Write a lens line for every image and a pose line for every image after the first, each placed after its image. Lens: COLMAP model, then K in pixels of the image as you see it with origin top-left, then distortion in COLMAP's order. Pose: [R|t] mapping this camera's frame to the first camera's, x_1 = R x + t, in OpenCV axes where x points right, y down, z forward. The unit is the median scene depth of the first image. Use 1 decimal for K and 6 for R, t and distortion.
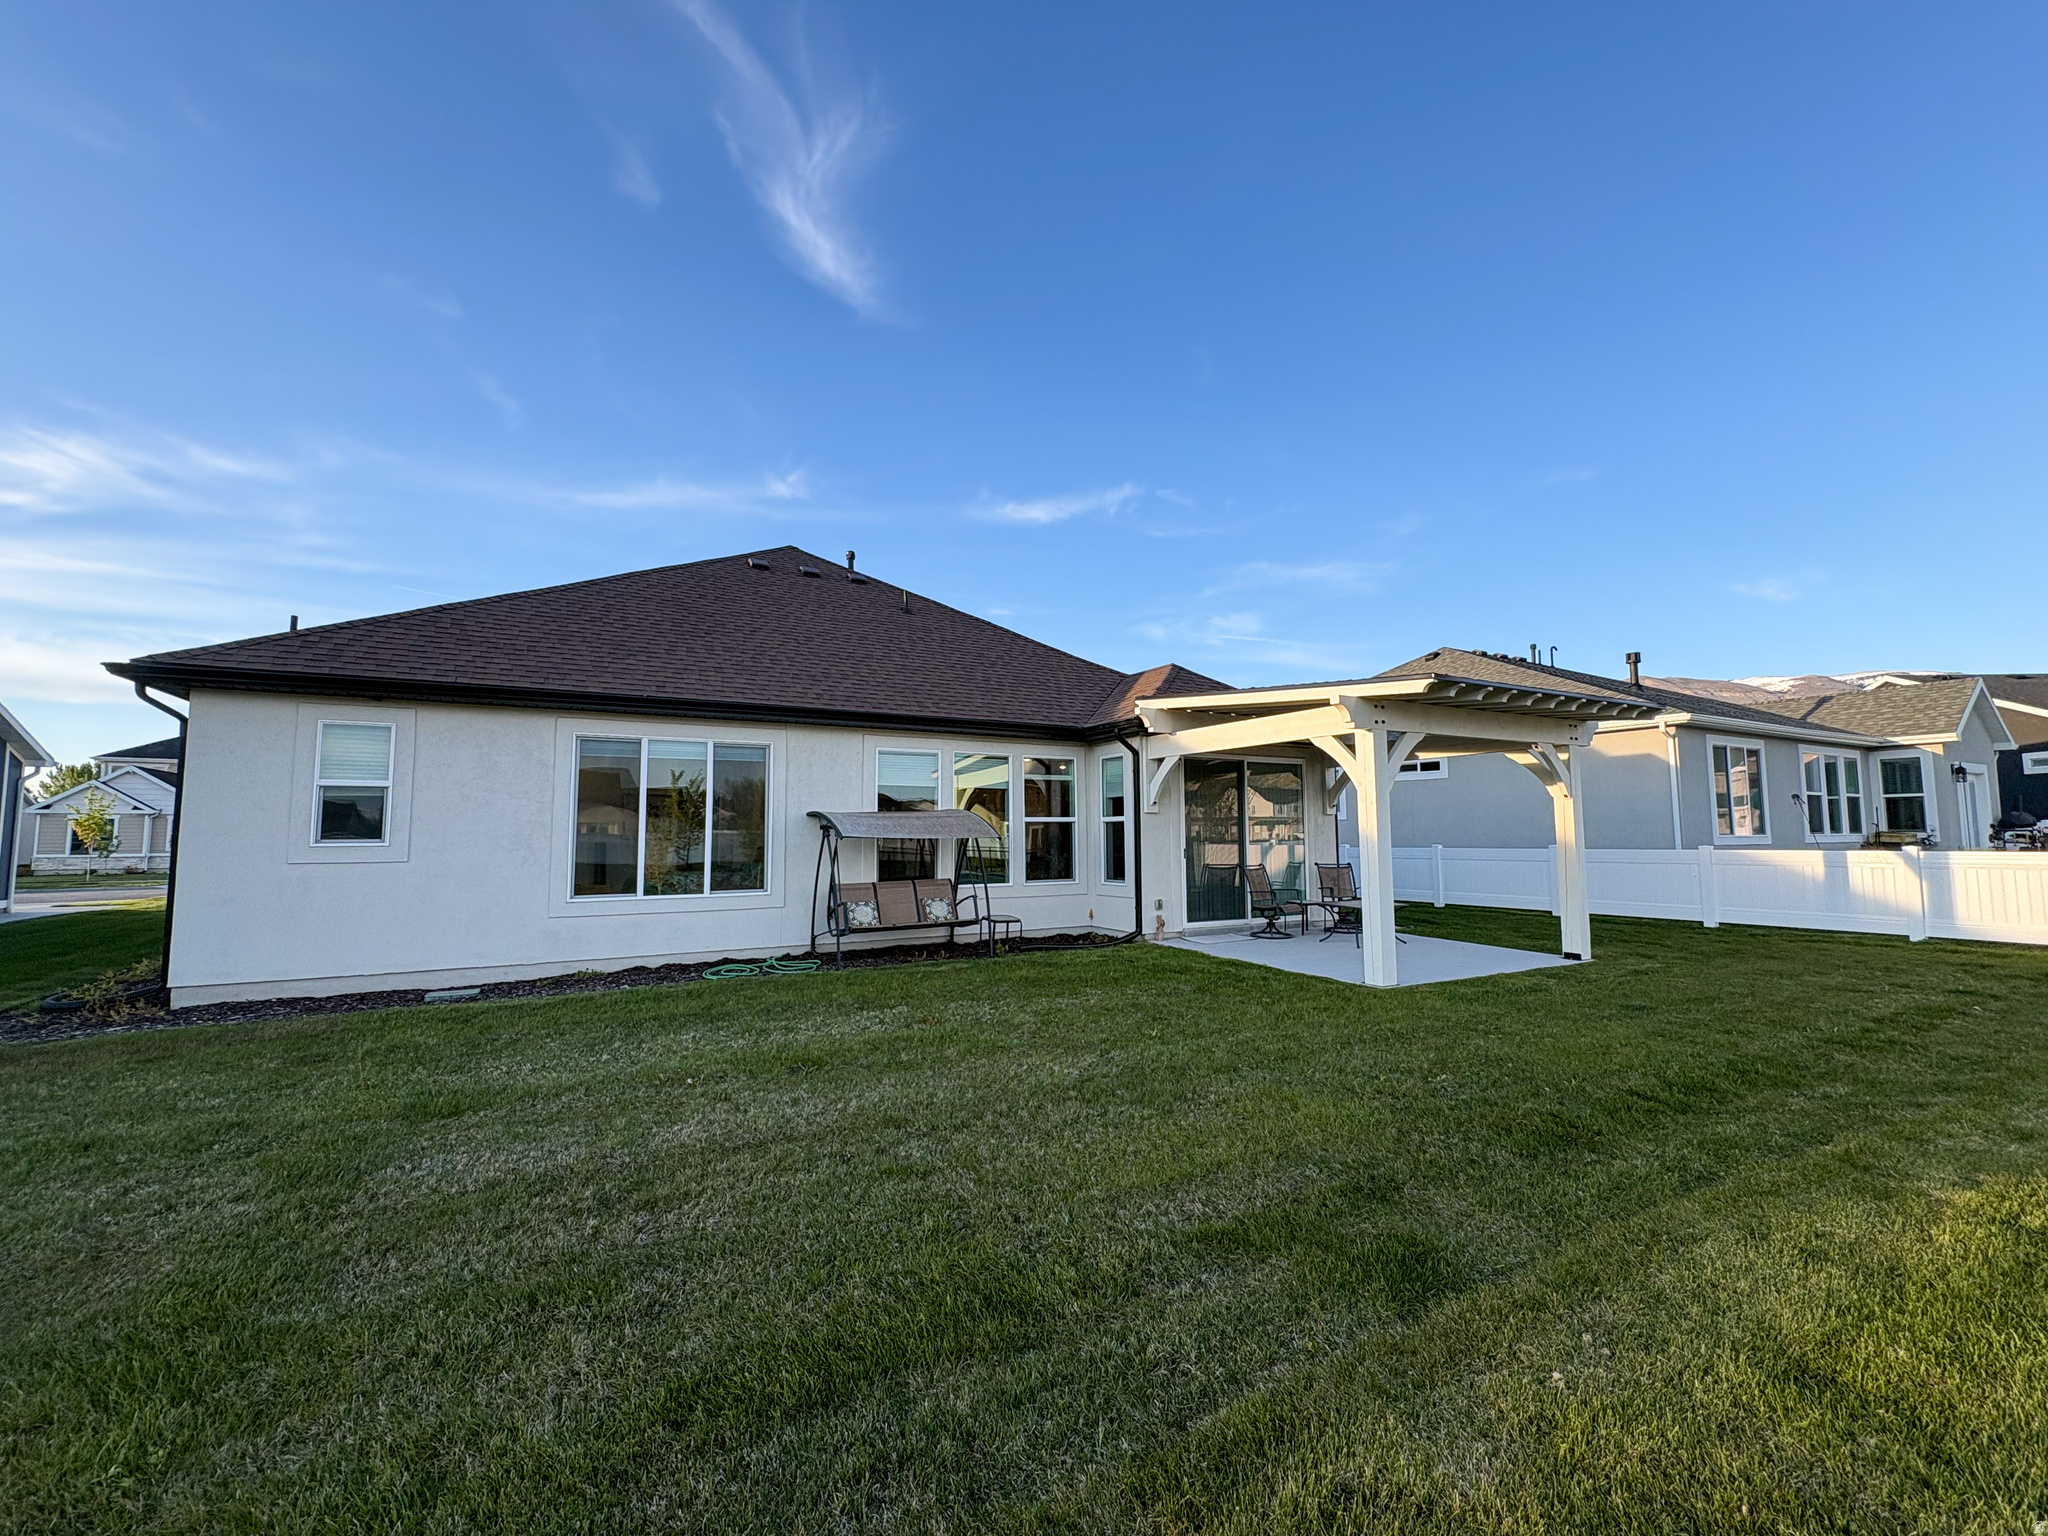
lens RADIAL K [[853.7, 0, 1027.9], [0, 853.7, 755.0], [0, 0, 1]] dist [-0.002695, 0.000049]
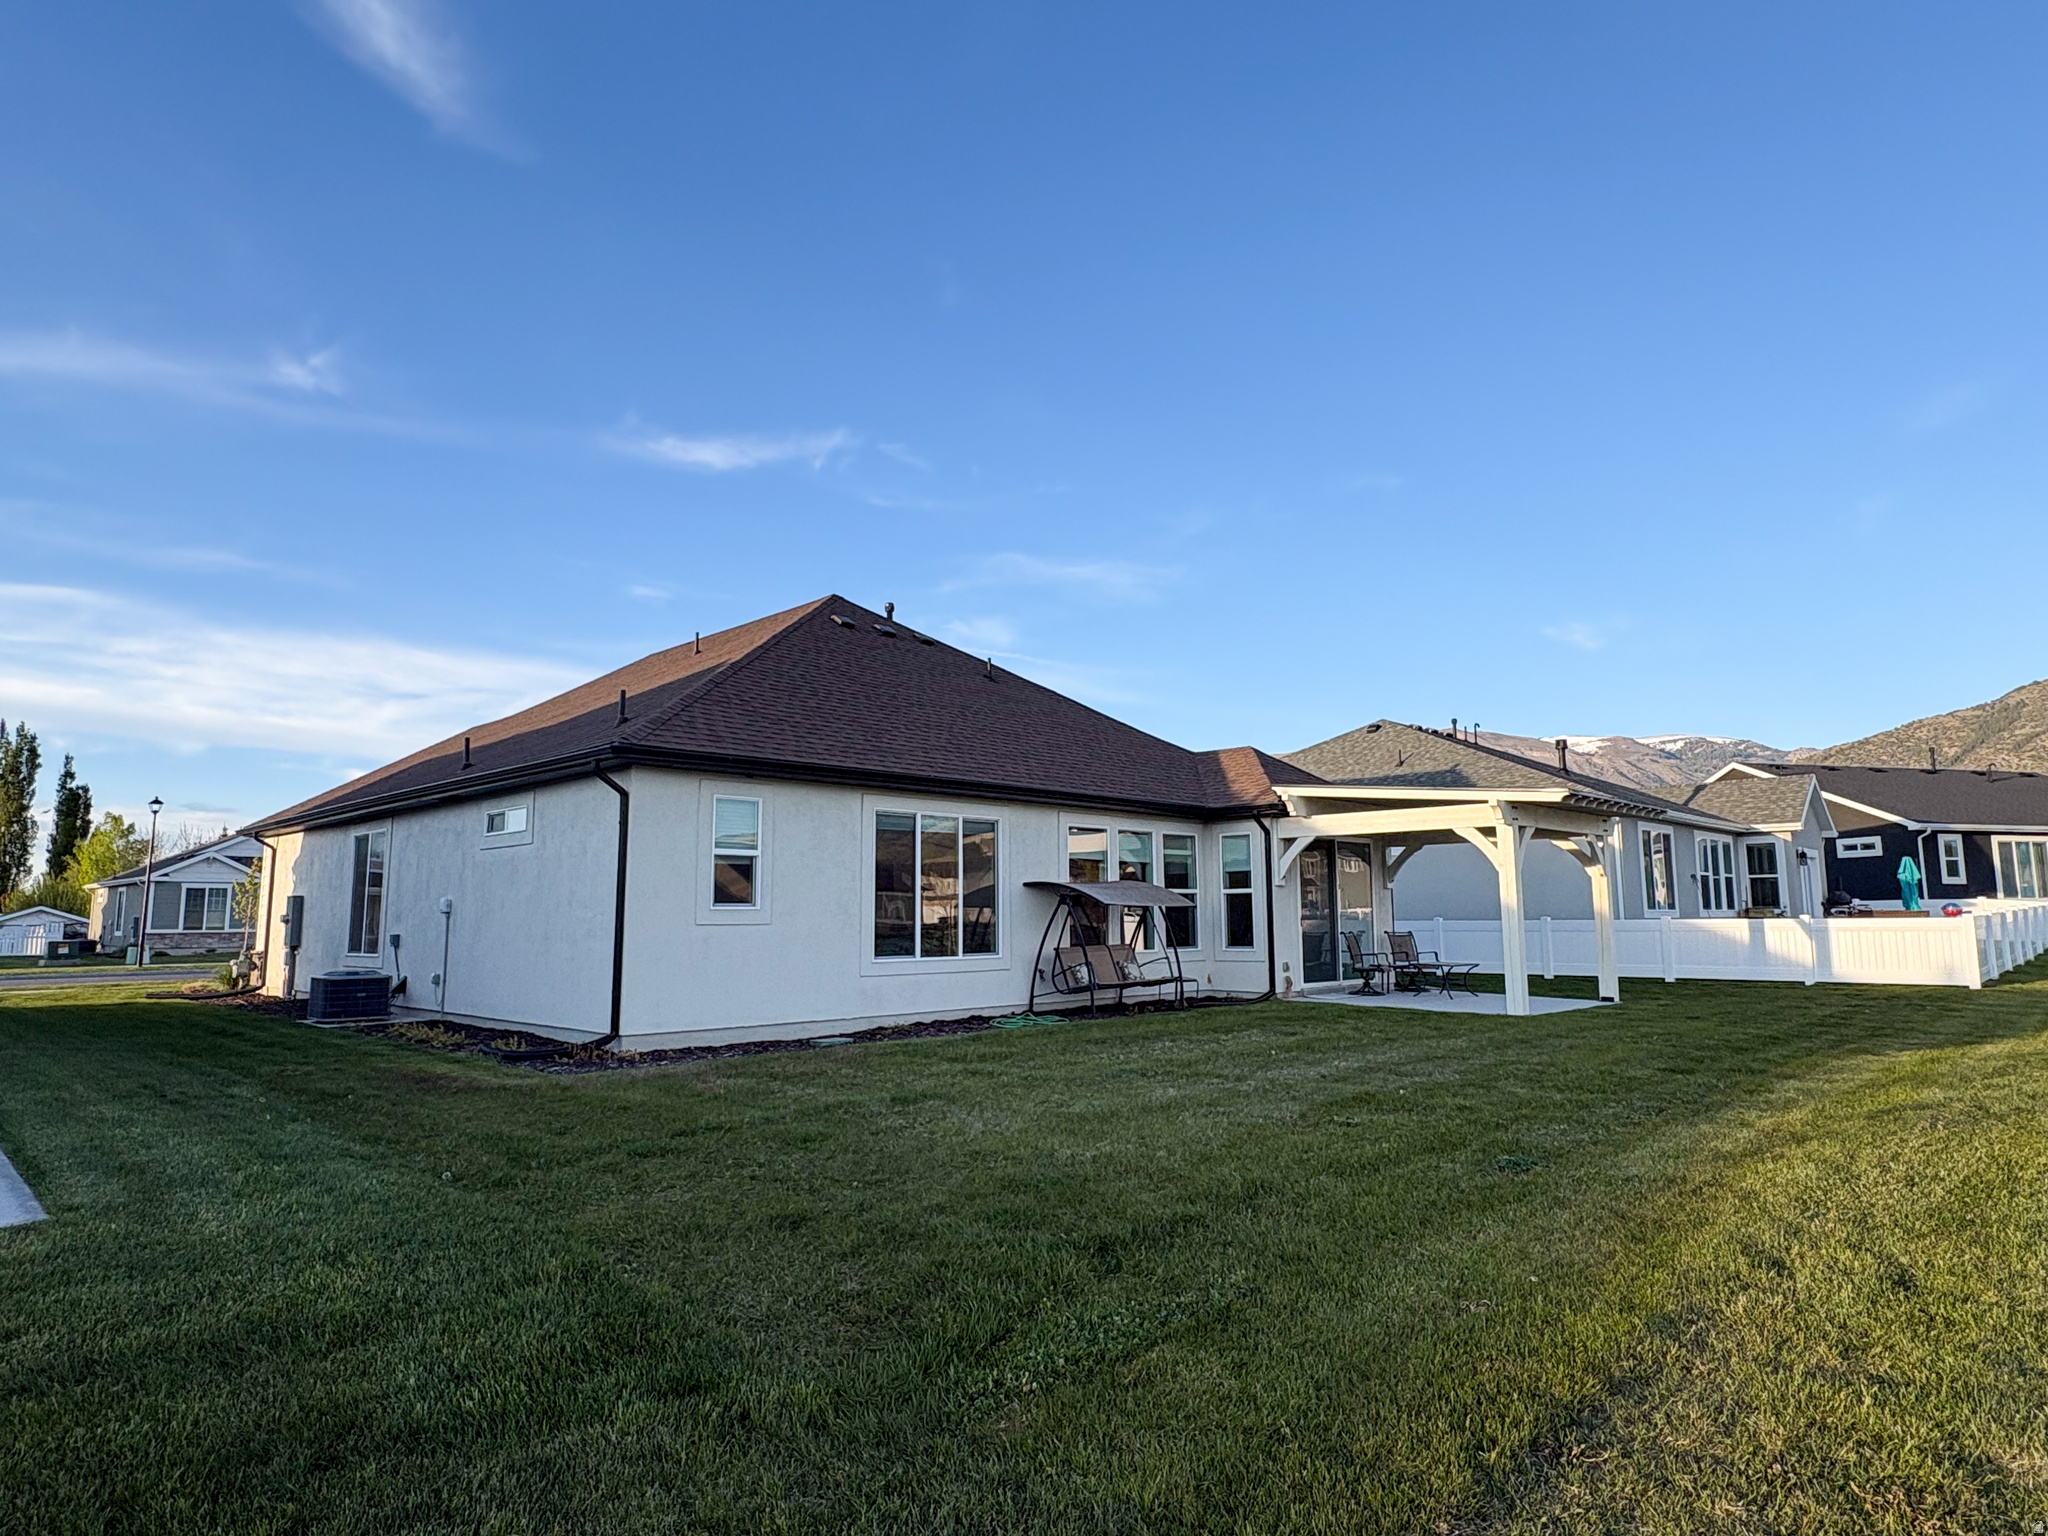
lens RADIAL K [[1192.1, 0, 1024.6], [0, 1192.1, 766.5], [0, 0, 1]] dist [-0.008191, 0.001111]
pose [[0.958986, 0.036982, 0.281029, -0.602563], [-0.027940, 0.998957, -0.036114, -0.022728], [-0.282072, 0.026781, 0.959019, -0.406085]]
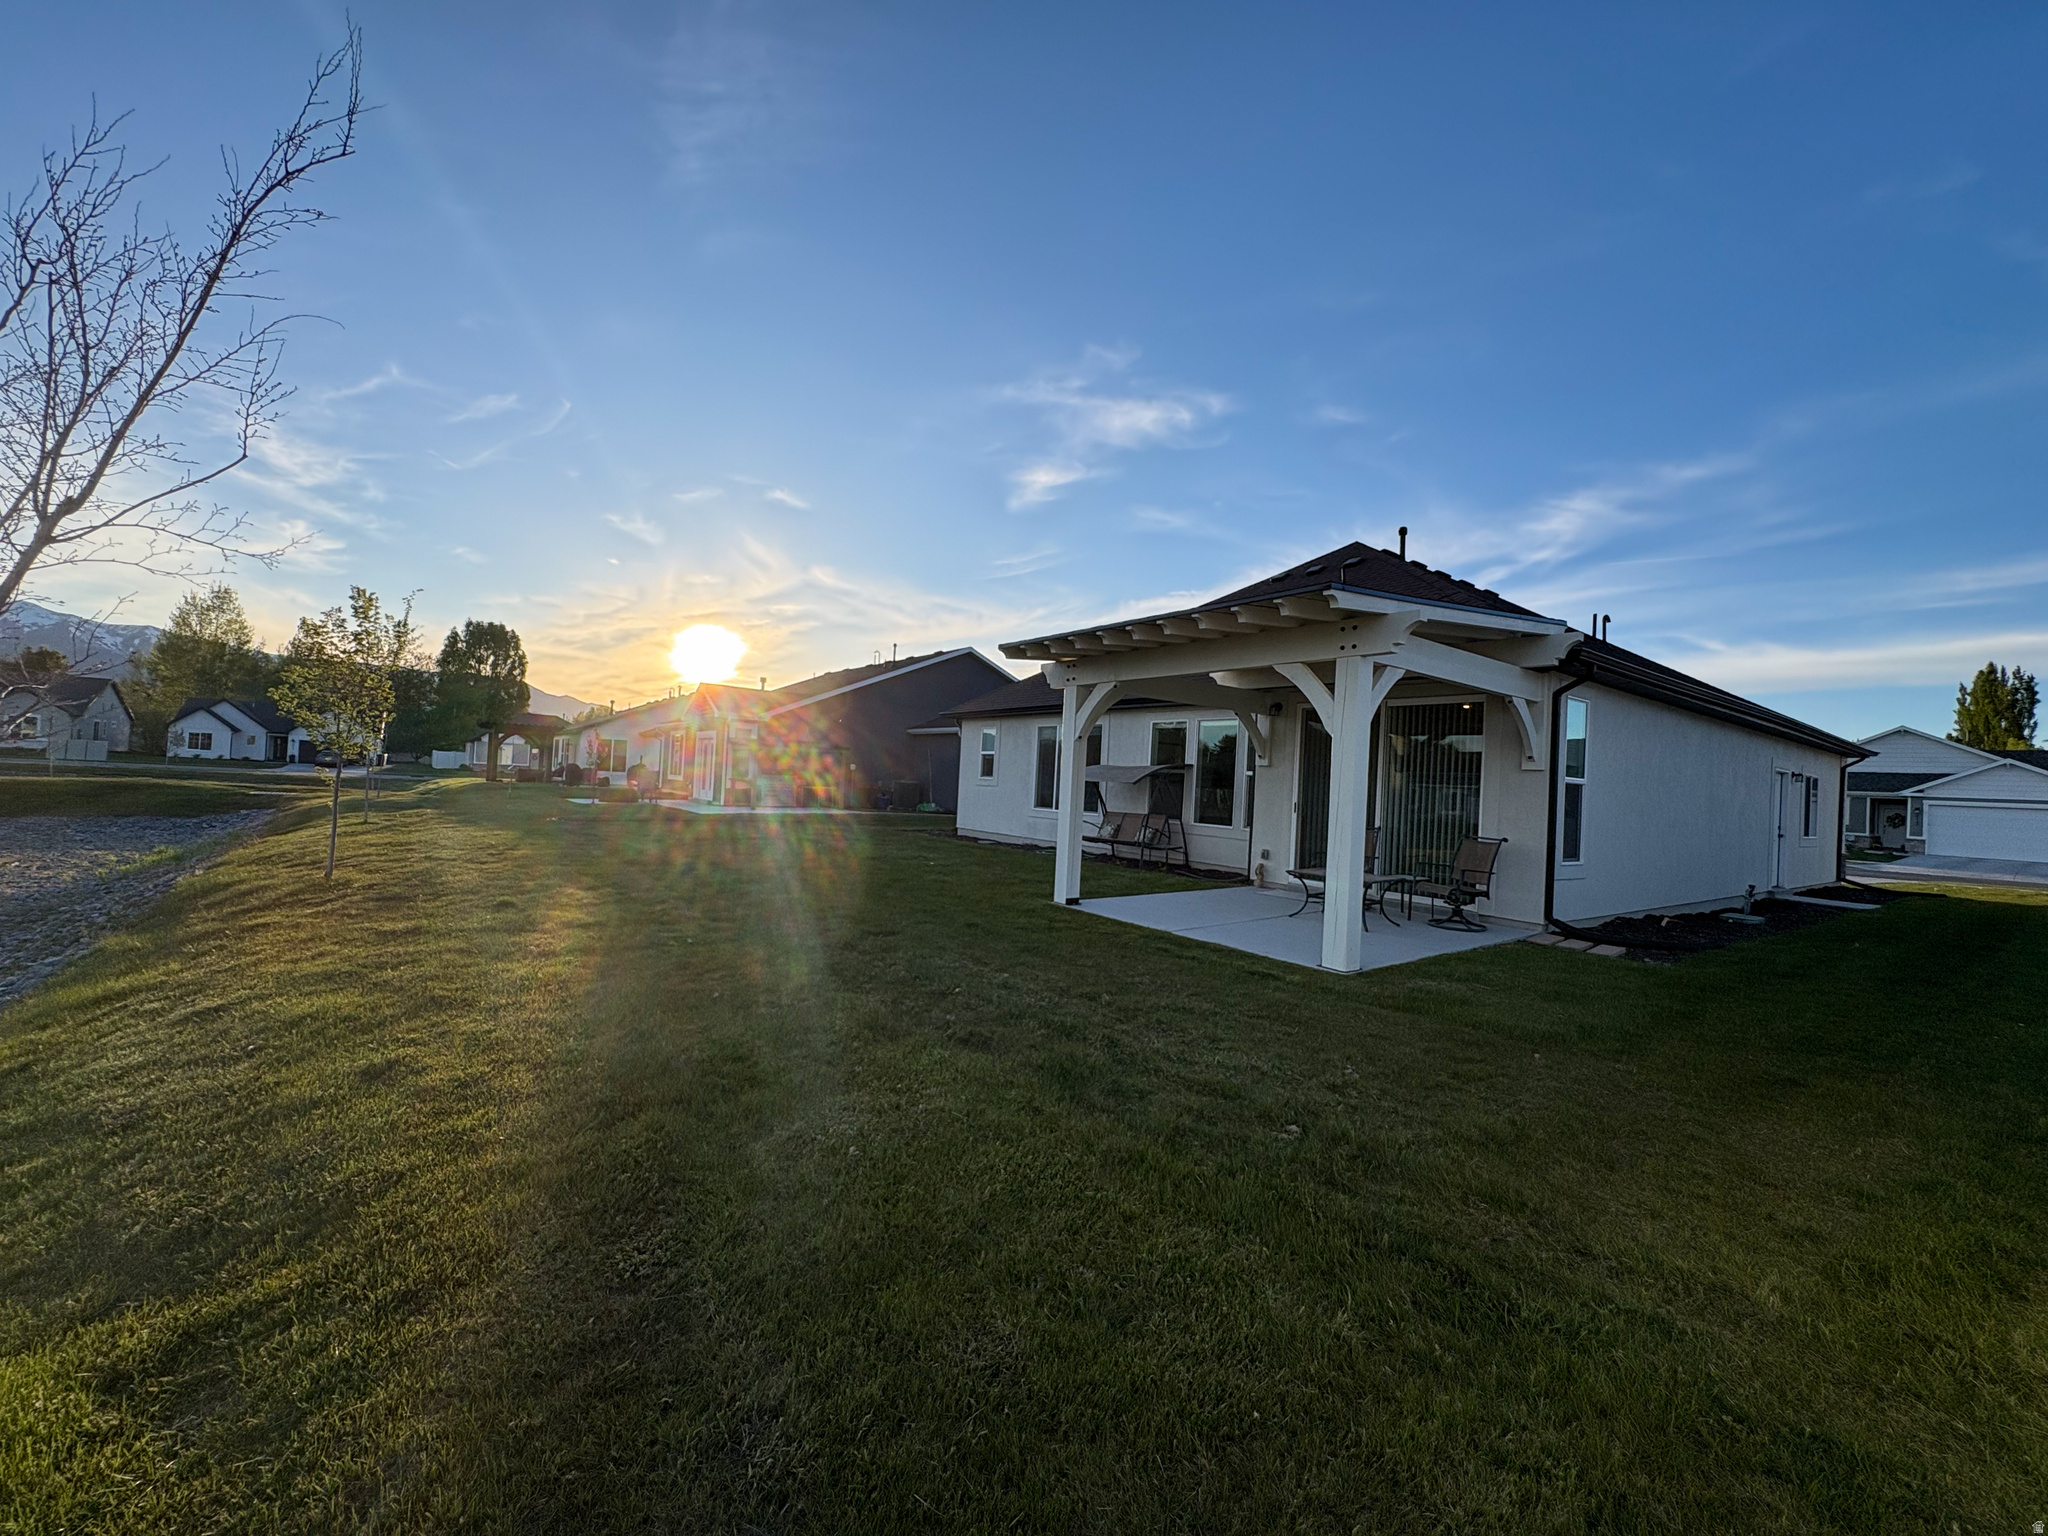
lens RADIAL K [[811.2, 0, 1012.4], [0, 811.2, 763.5], [0, 0, 1]] dist [-0.000389, -0.000430]
pose [[0.111968, -0.009374, -0.993668, 1.045524], [0.043305, 0.999052, -0.004545, 0.053263], [0.992768, -0.042522, 0.112267, 0.560394]]
